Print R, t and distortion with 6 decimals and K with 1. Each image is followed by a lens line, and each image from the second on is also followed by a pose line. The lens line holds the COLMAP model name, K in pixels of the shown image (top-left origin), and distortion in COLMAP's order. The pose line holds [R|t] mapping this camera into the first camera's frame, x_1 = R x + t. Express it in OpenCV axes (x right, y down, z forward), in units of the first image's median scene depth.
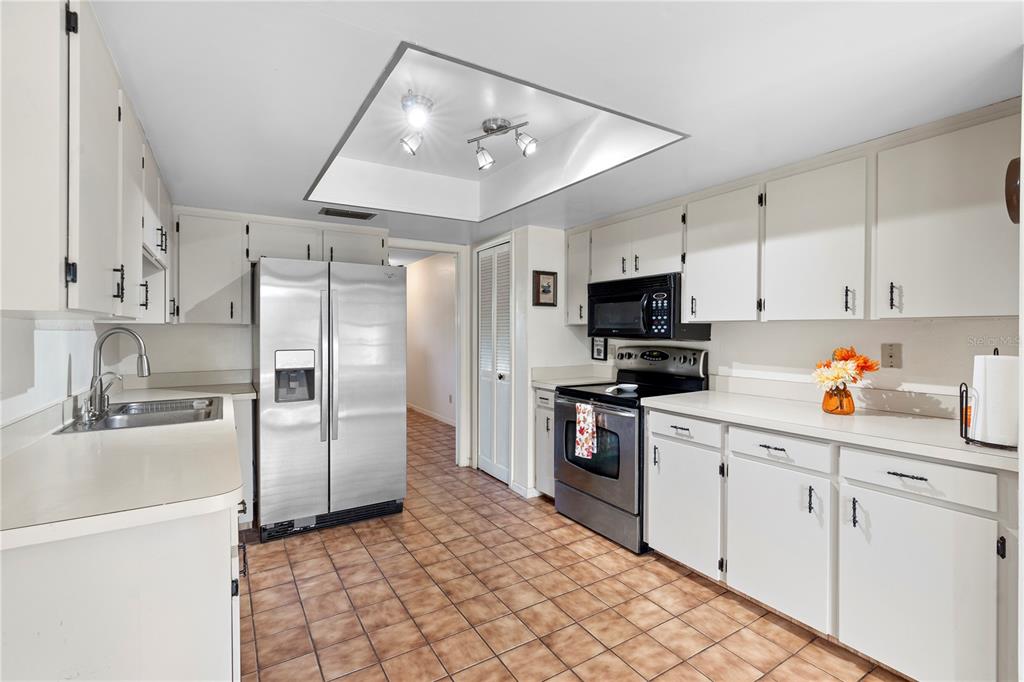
lens RADIAL K [[472.0, 0, 508.3], [0, 472.0, 334.2], [0, 0, 1]] dist [0.000570, 0.001958]
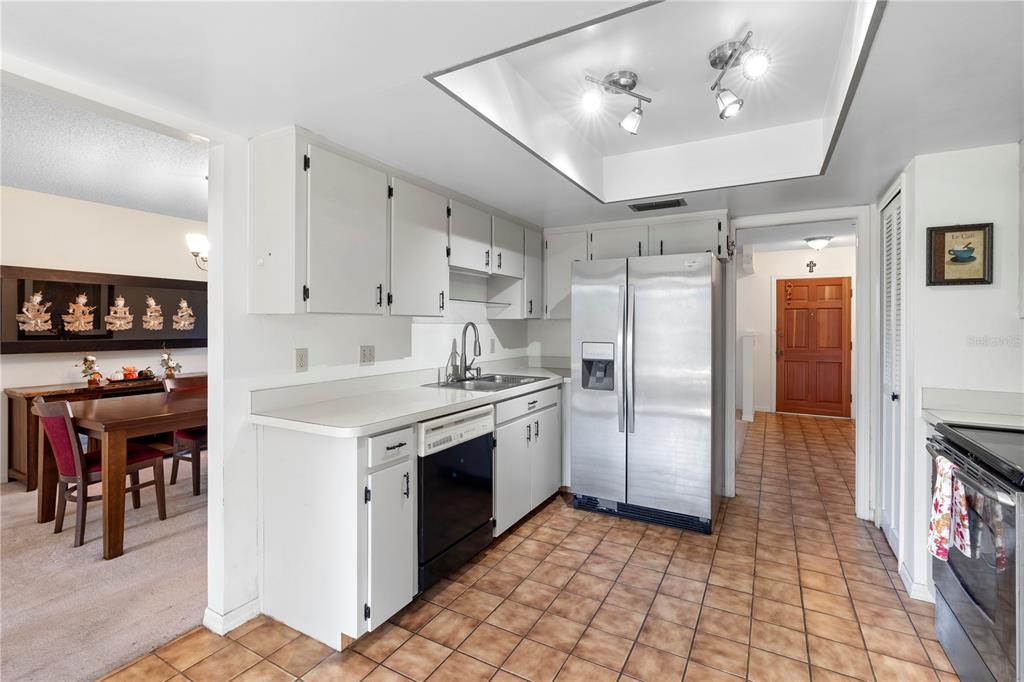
lens RADIAL K [[472.0, 0, 494.9], [0, 472.0, 325.1], [0, 0, 1]] dist [0.000570, 0.001958]
pose [[0.476327, 0.004793, -0.879255, 0.399182], [-0.010588, 0.999944, -0.000286, -0.004360], [0.879204, 0.009446, 0.476351, 0.272570]]
